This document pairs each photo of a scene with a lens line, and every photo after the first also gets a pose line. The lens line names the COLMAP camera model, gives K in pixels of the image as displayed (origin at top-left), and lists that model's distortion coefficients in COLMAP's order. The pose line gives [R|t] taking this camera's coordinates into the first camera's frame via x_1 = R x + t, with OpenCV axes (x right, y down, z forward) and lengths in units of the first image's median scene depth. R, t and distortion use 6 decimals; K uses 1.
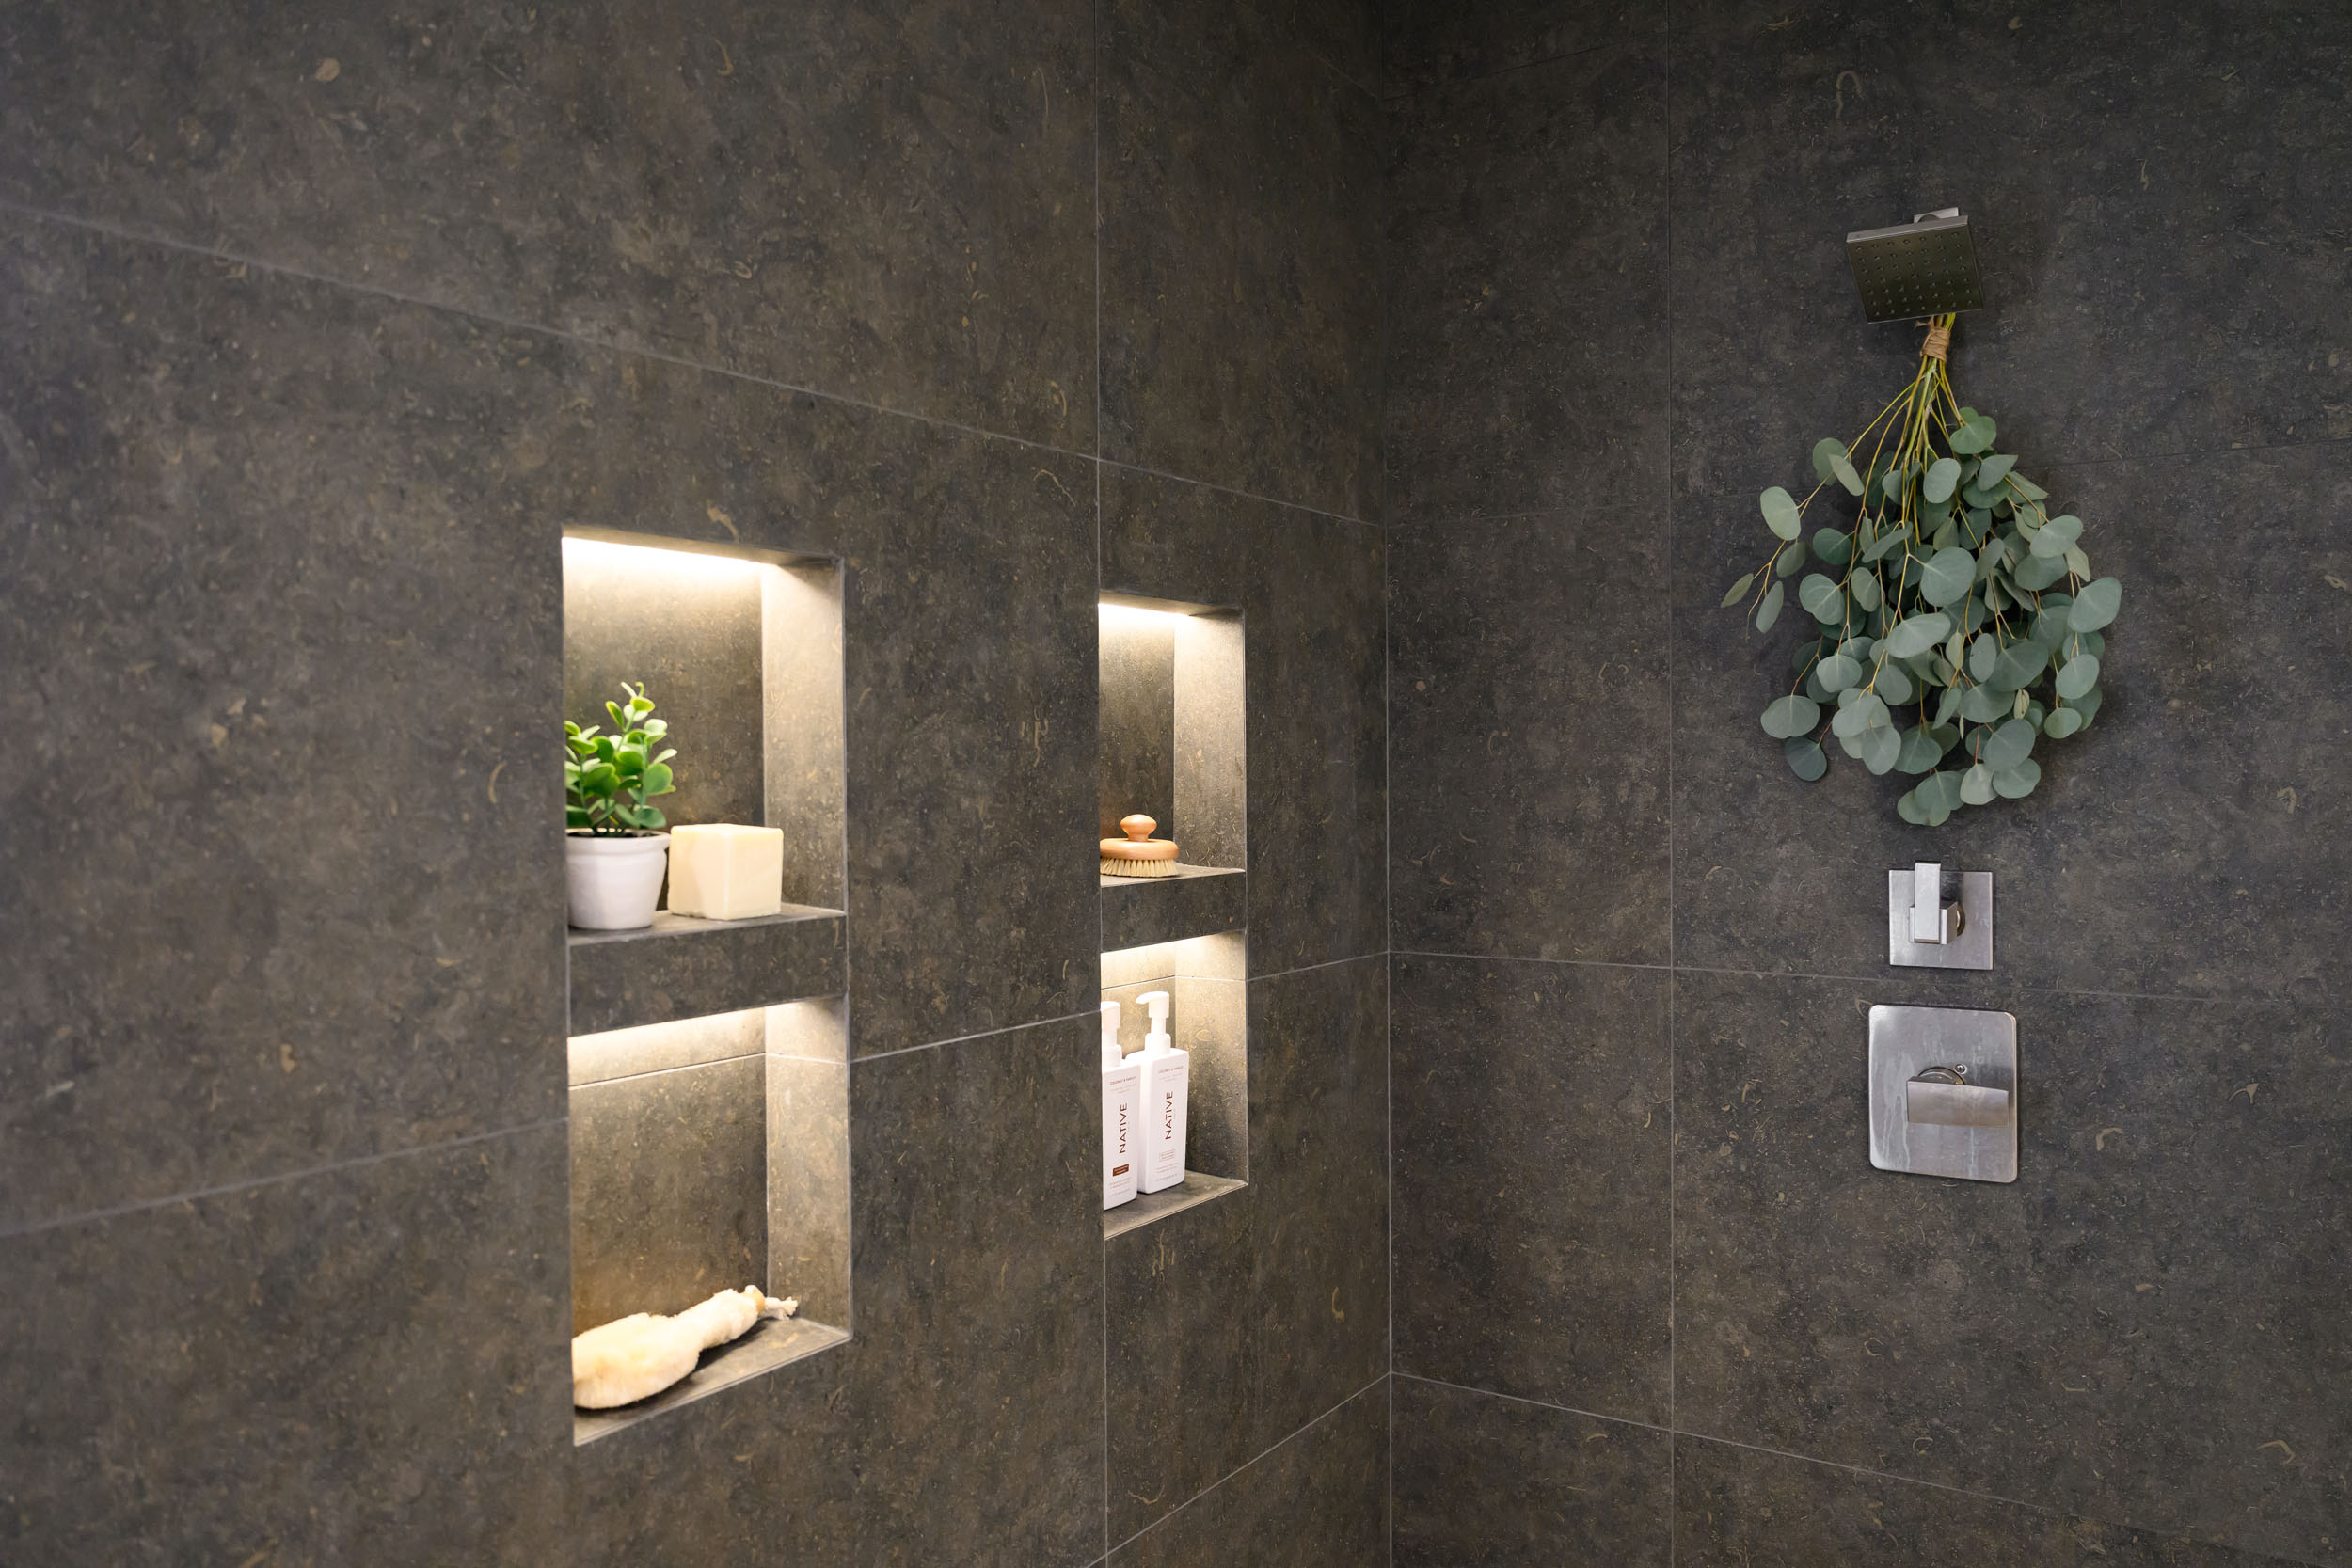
lens RADIAL K [[1808.9, 0, 1194.7], [0, 1808.9, 787.8], [0, 0, 1]] dist [-0.002342, 0.000009]
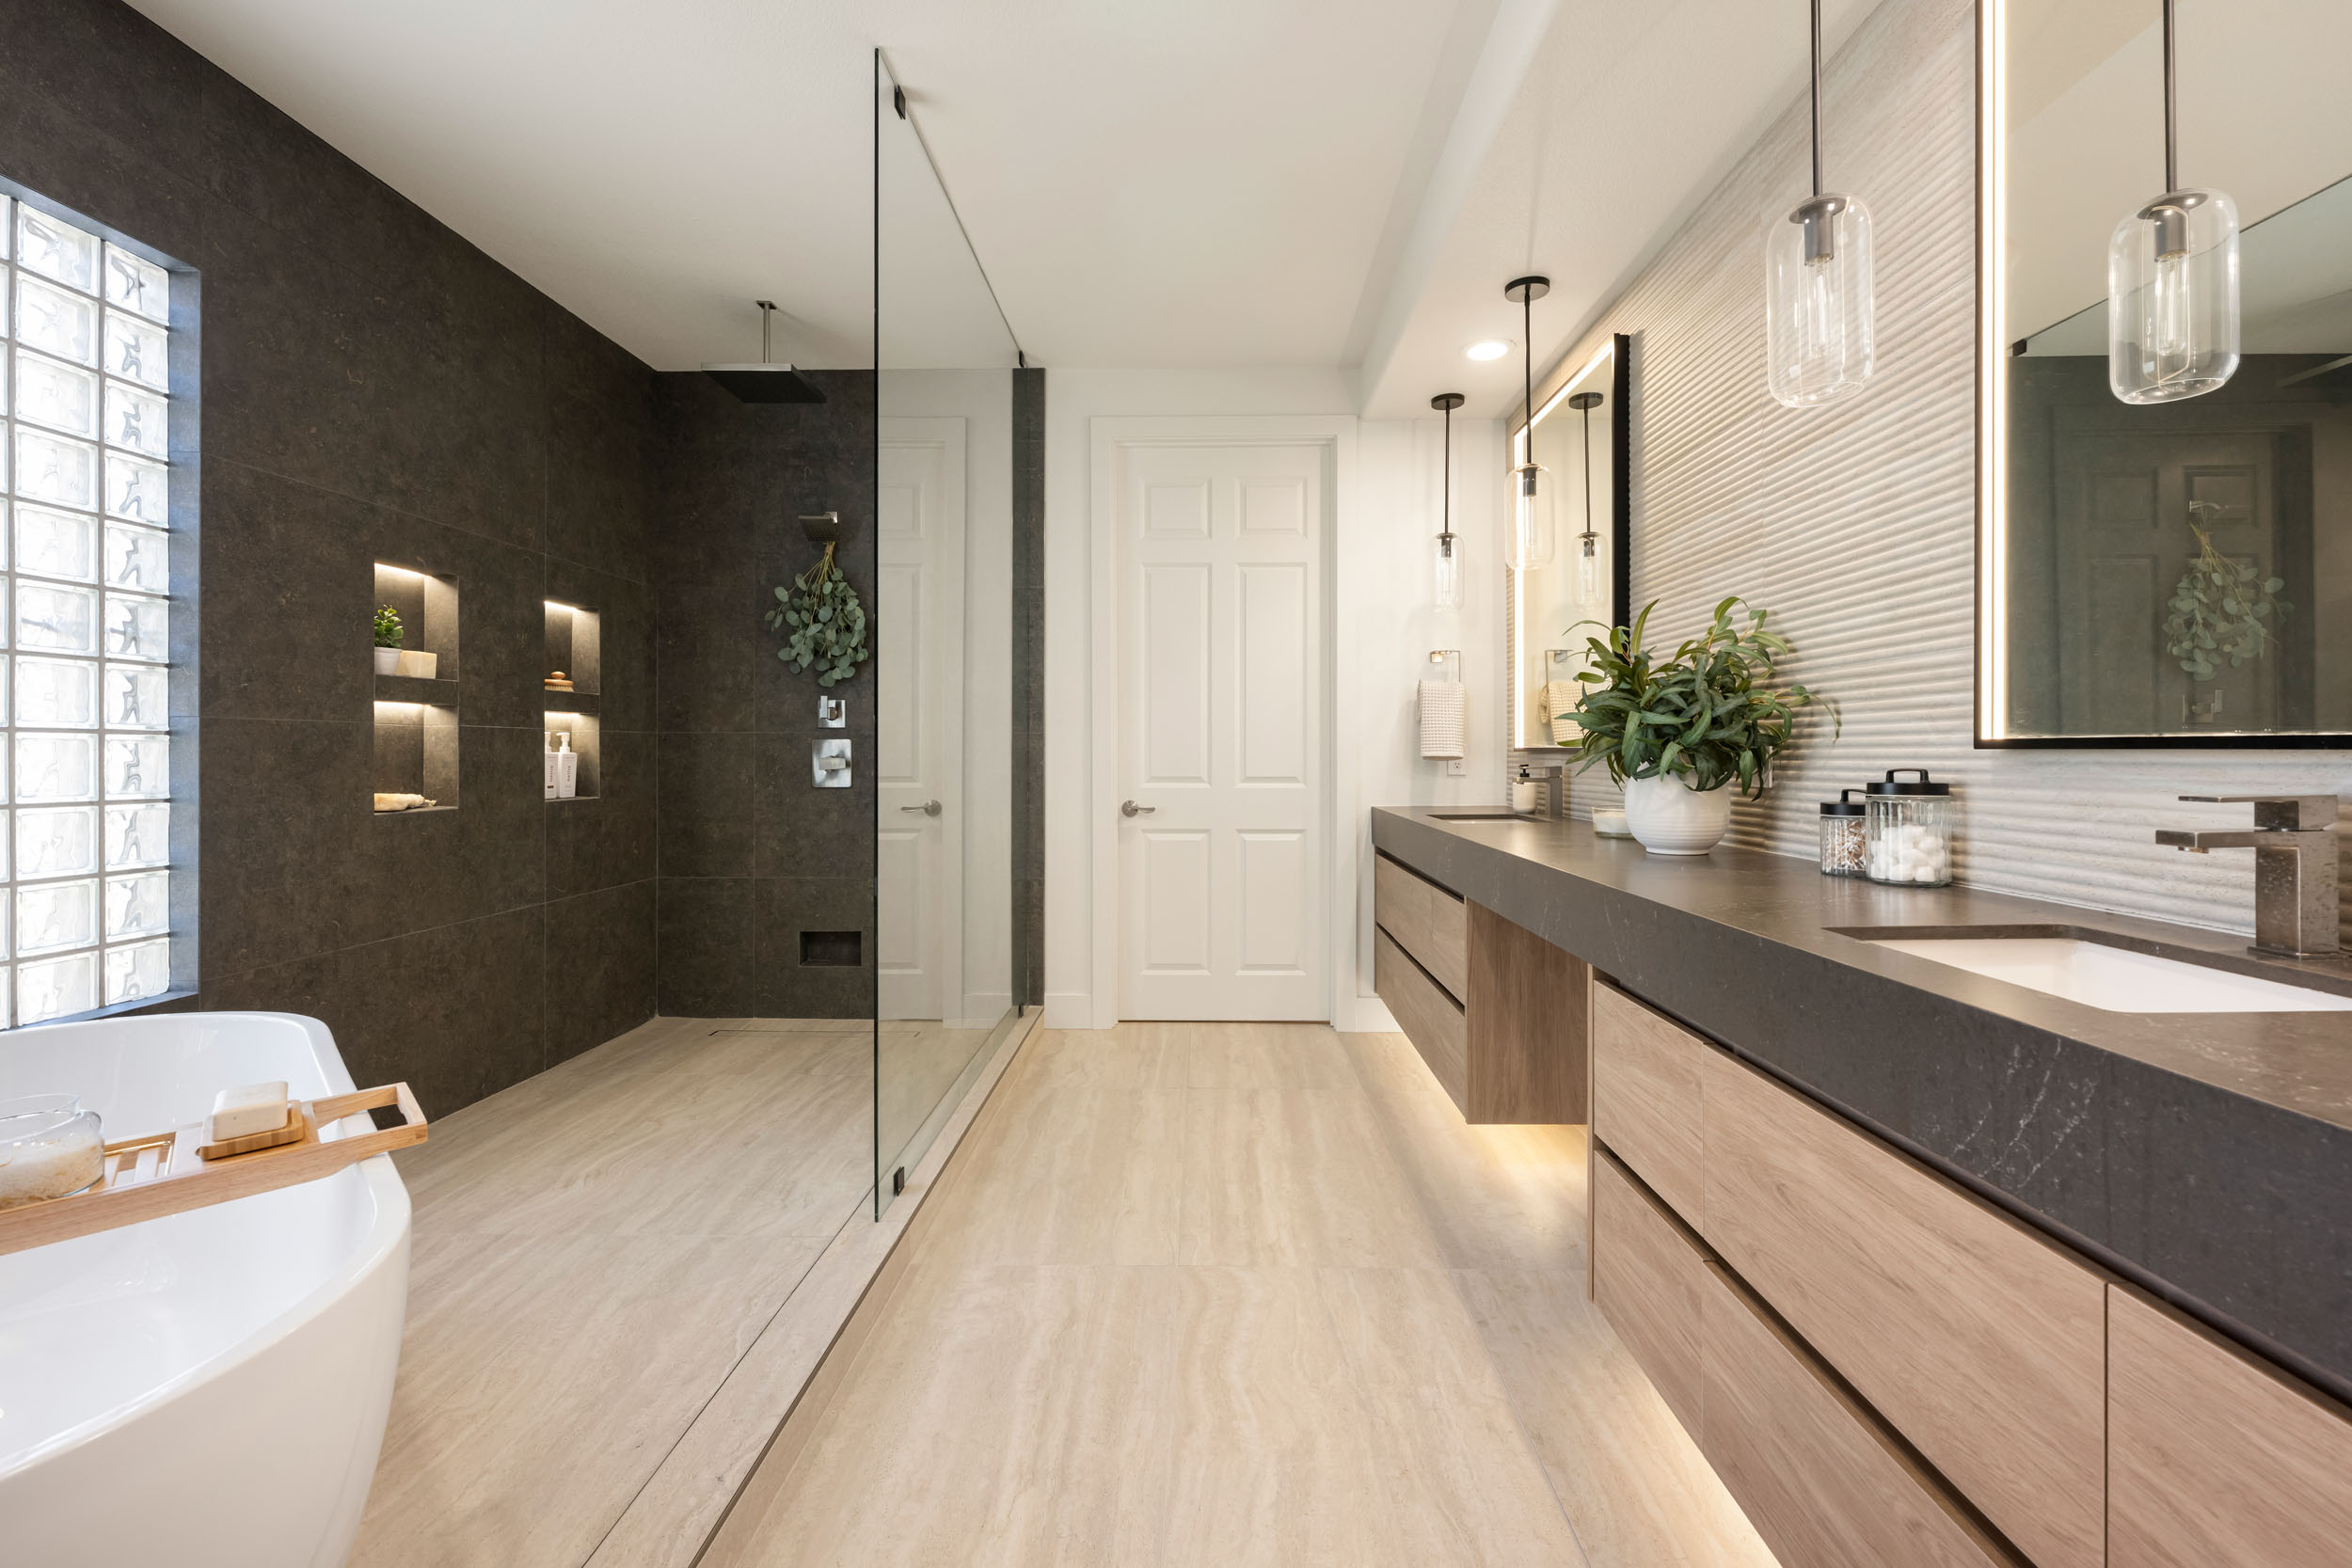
lens RADIAL K [[922.6, 0, 1162.1], [0, 922.6, 744.2], [0, 0, 1]] dist [-0.001508, 0.000496]
pose [[0.843630, 0.007420, 0.536873, -0.006457], [-0.002548, 0.999949, -0.009815, 0.157347], [-0.536919, 0.006912, 0.843606, -0.903943]]
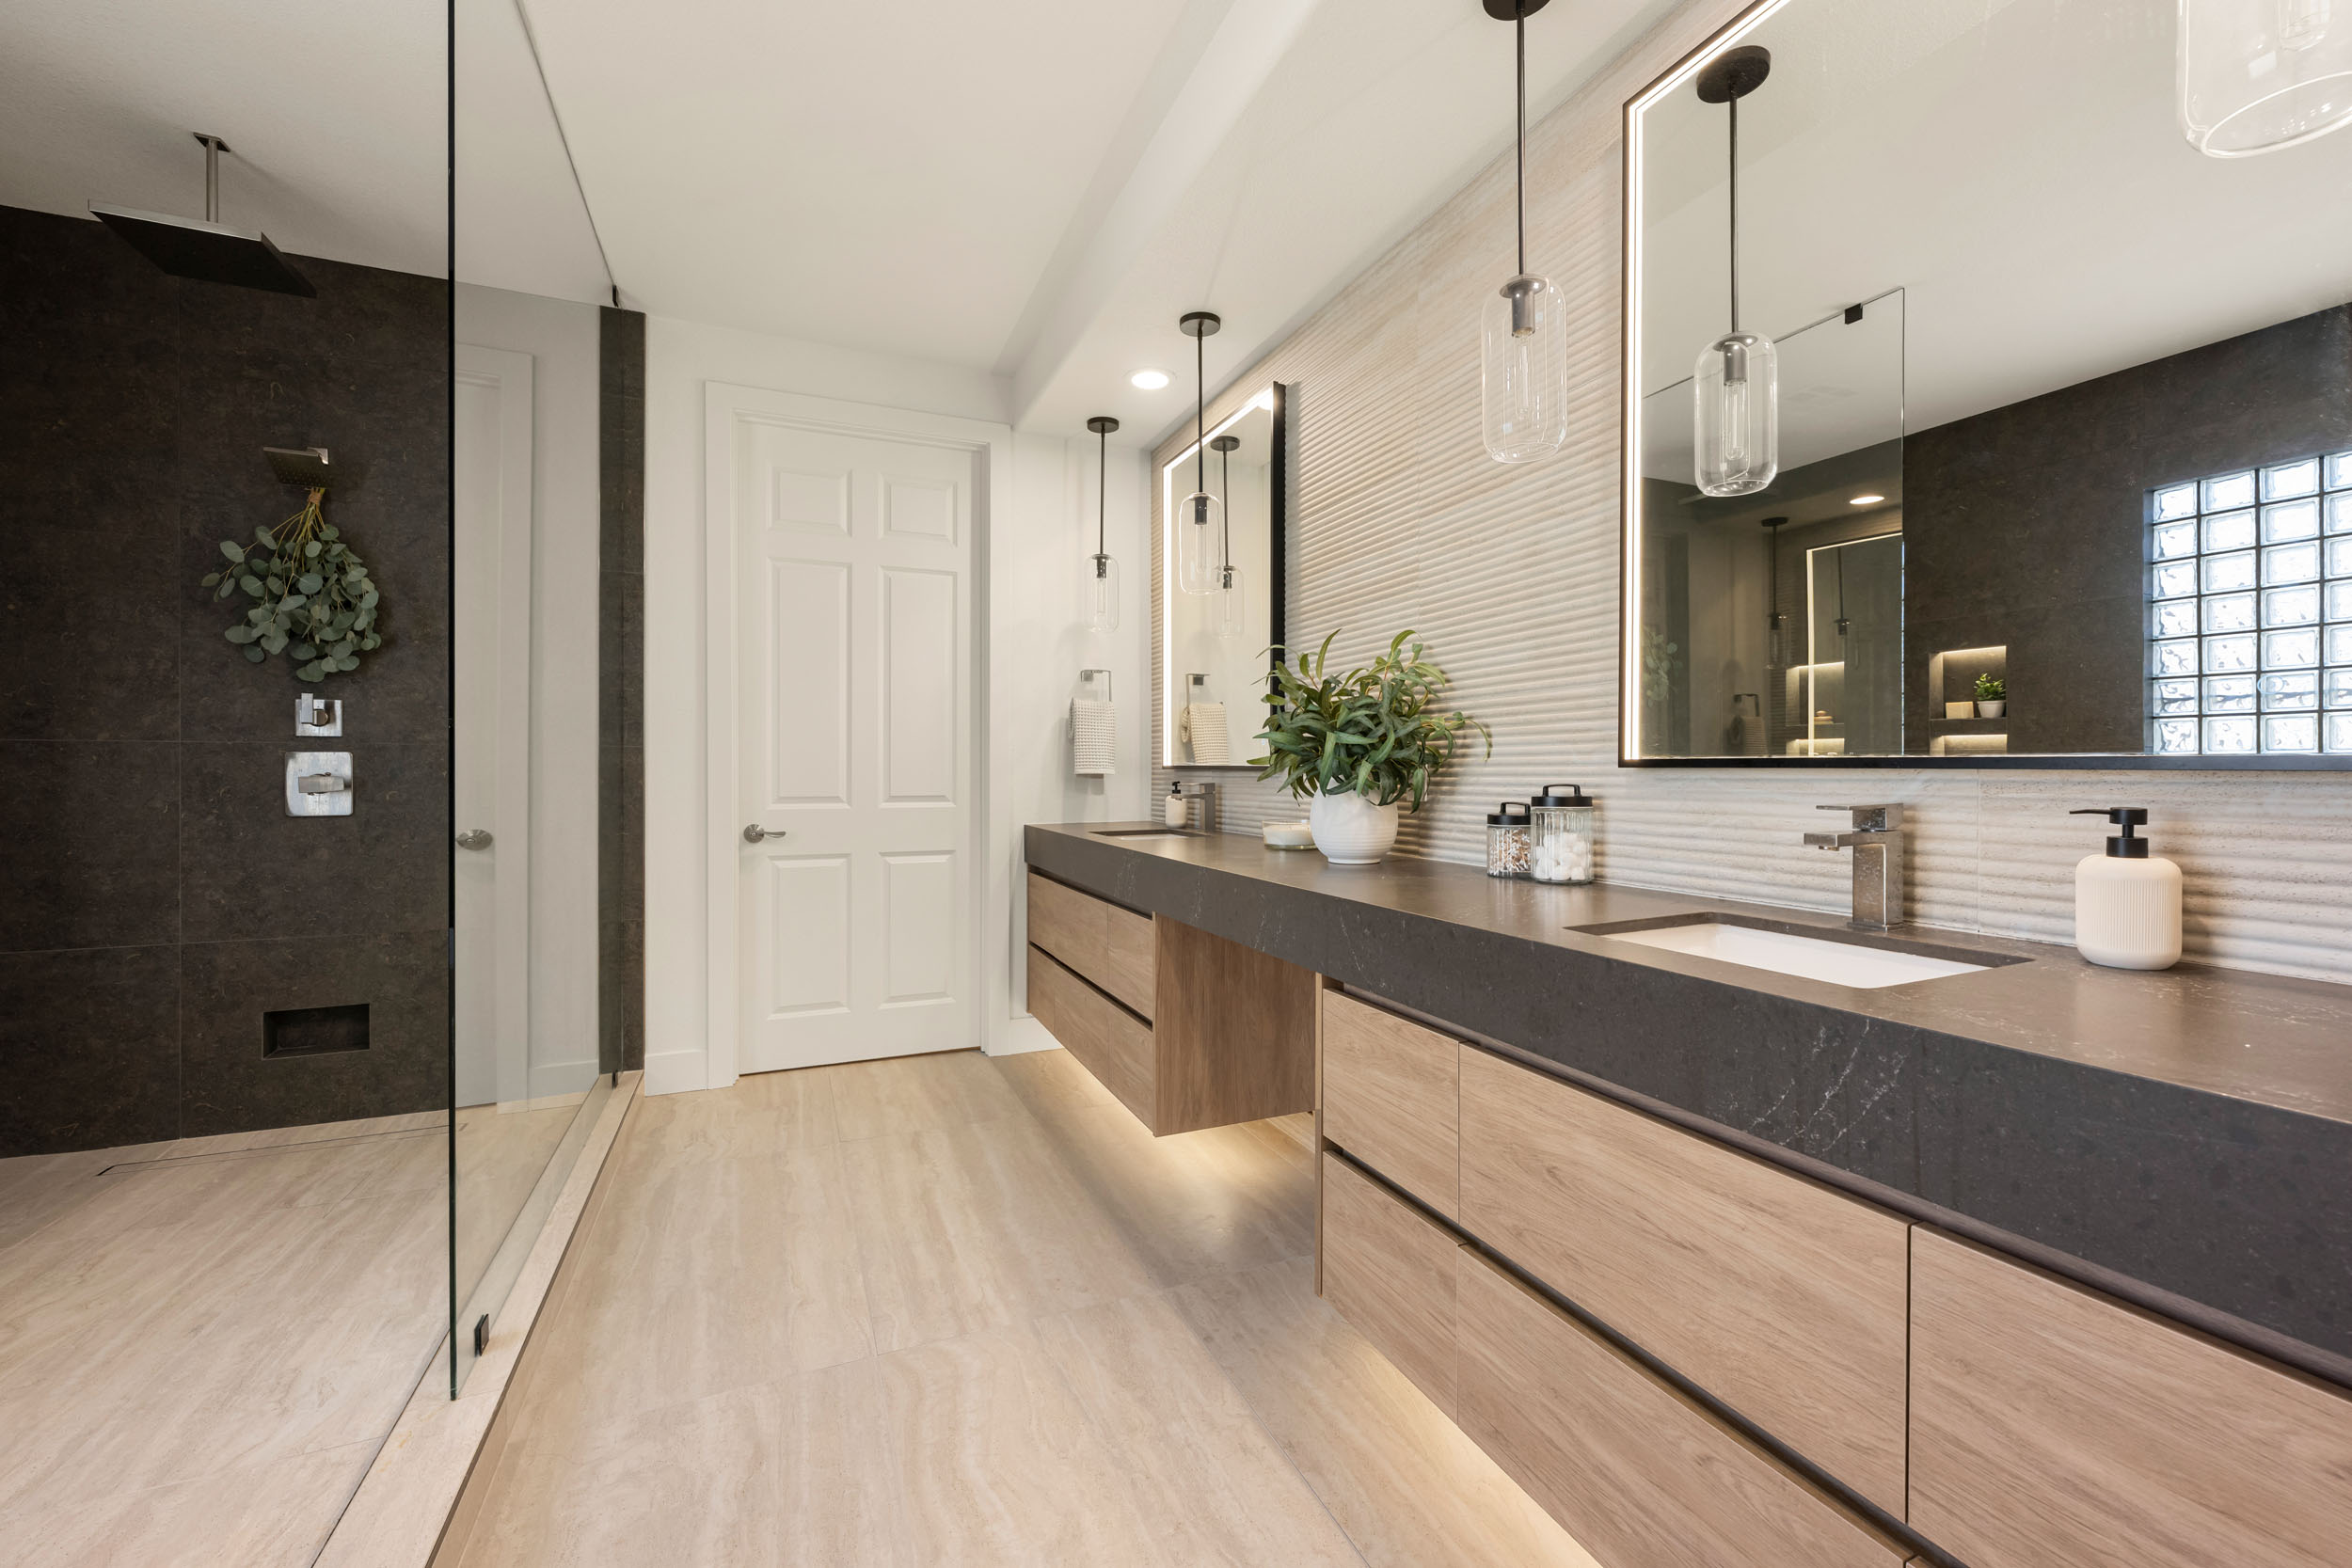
lens RADIAL K [[922.6, 0, 1166.9], [0, 922.6, 768.1], [0, 0, 1]] dist [-0.001508, 0.000496]
pose [[0.552272, 0.005057, 0.833649, -0.024666], [-0.002876, 0.999987, -0.004161, 0.157439], [-0.833659, -0.000100, 0.552279, -0.815491]]
